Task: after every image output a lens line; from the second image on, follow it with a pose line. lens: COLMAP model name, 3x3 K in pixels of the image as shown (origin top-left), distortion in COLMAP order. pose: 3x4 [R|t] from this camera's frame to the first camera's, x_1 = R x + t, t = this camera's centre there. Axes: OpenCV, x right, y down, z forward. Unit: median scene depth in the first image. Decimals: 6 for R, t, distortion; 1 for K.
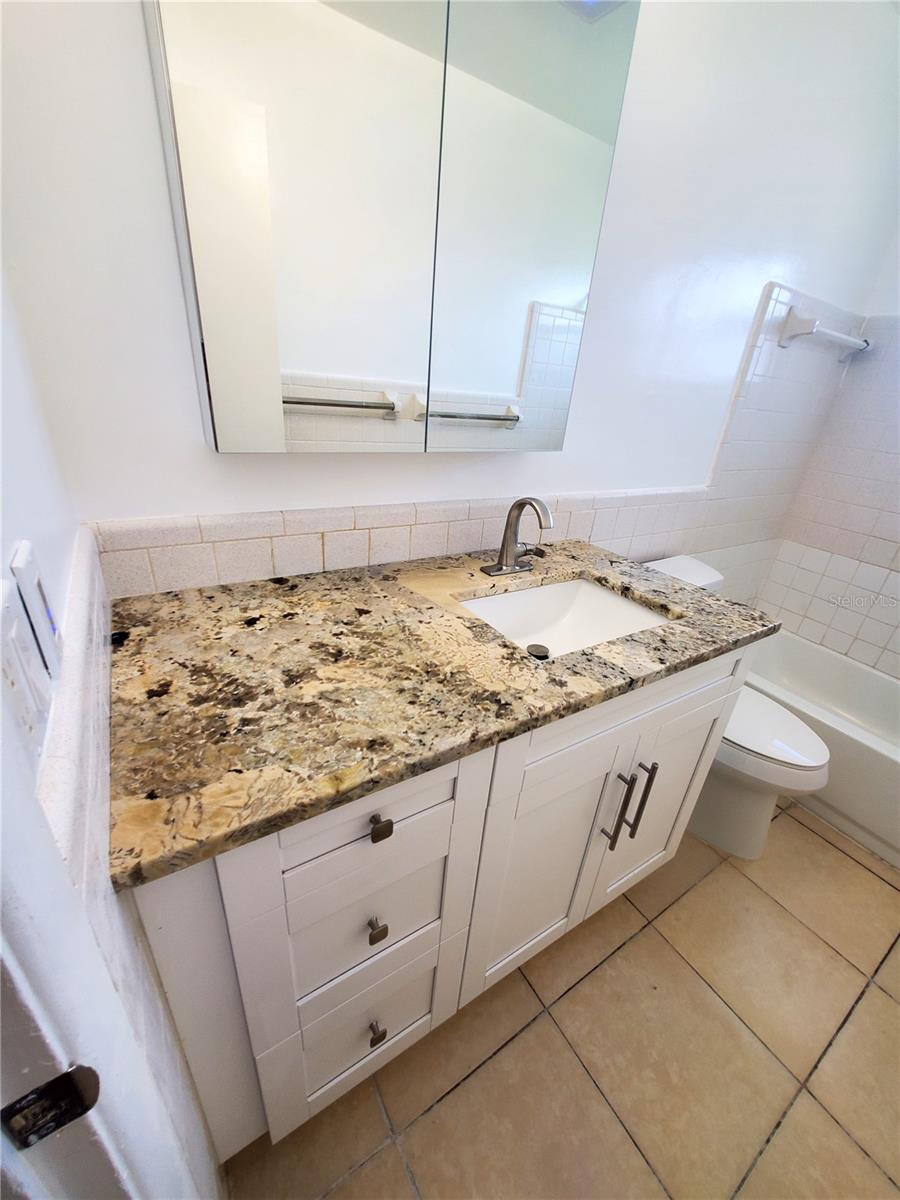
lens RADIAL K [[473.3, 0, 458.7], [0, 473.3, 609.6], [0, 0, 1]] dist [0.004402, -0.000437]
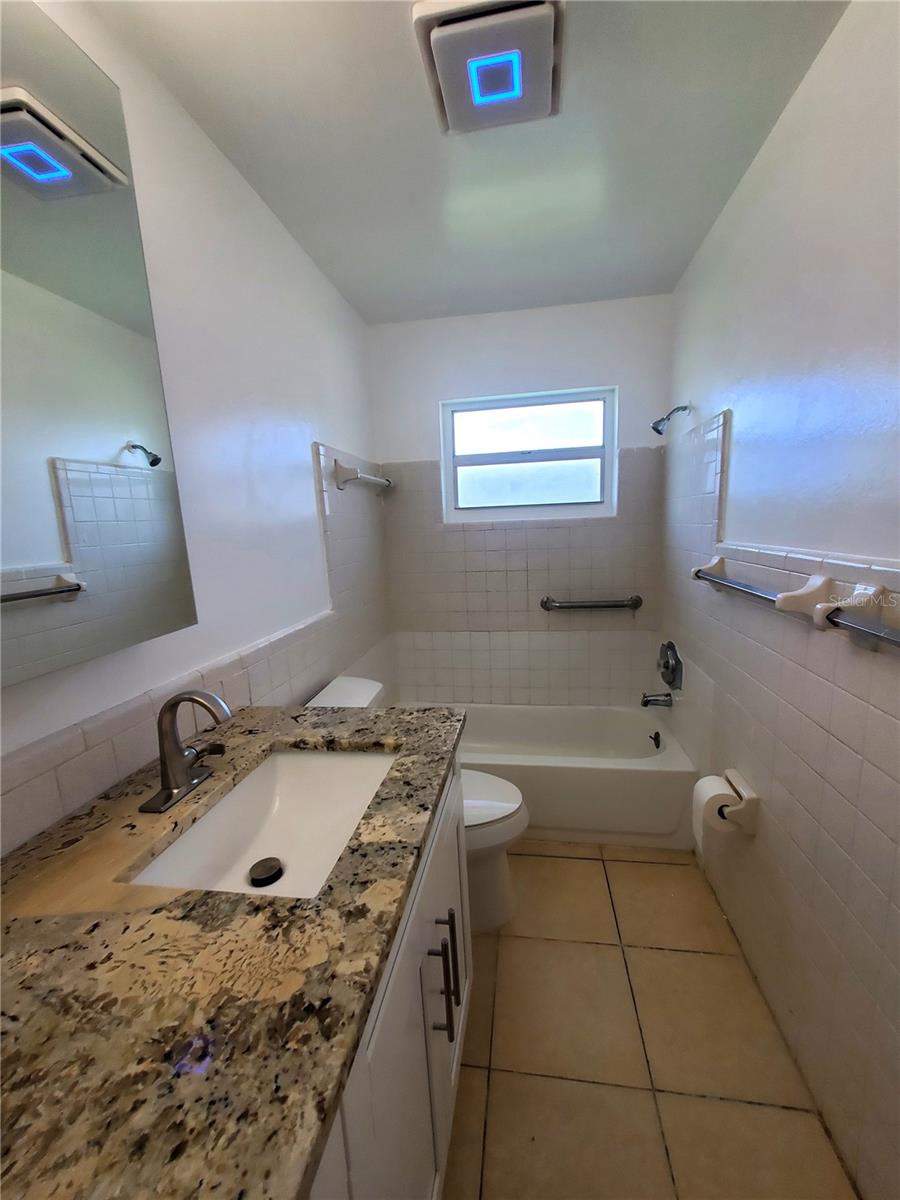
lens RADIAL K [[474.5, 0, 458.3], [0, 474.5, 607.7], [0, 0, 1]] dist [0.002446, 0.000499]
pose [[0.656855, -0.249002, 0.711715, -0.095205], [0.417633, 0.906033, -0.068455, -0.153254], [-0.627792, 0.342201, 0.699124, 0.159846]]
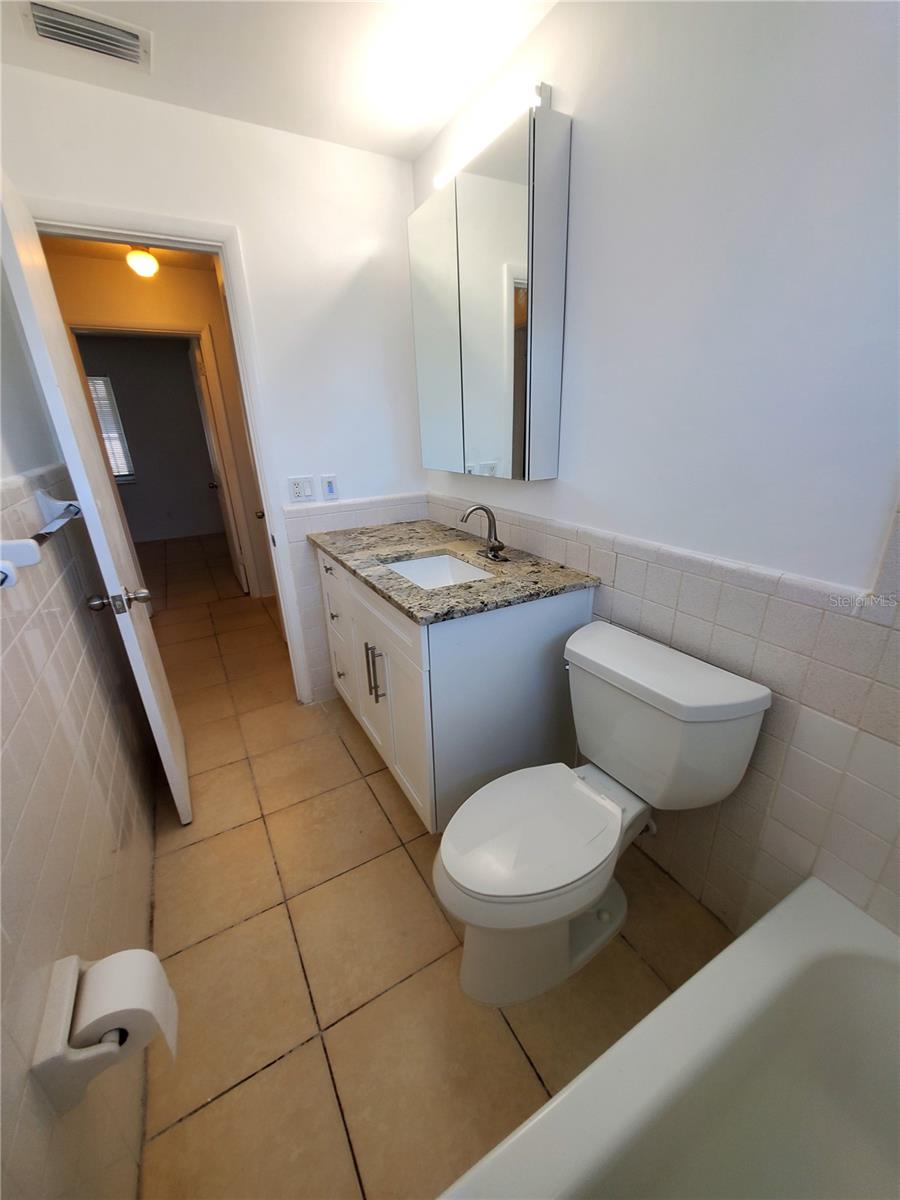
lens RADIAL K [[473.3, 0, 458.7], [0, 473.3, 609.6], [0, 0, 1]] dist [0.004402, -0.000437]
pose [[-0.052381, 0.282267, -0.957905, 2.170462], [-0.416434, 0.865666, 0.277859, -0.428403], [0.907656, 0.413459, 0.072202, 1.214398]]
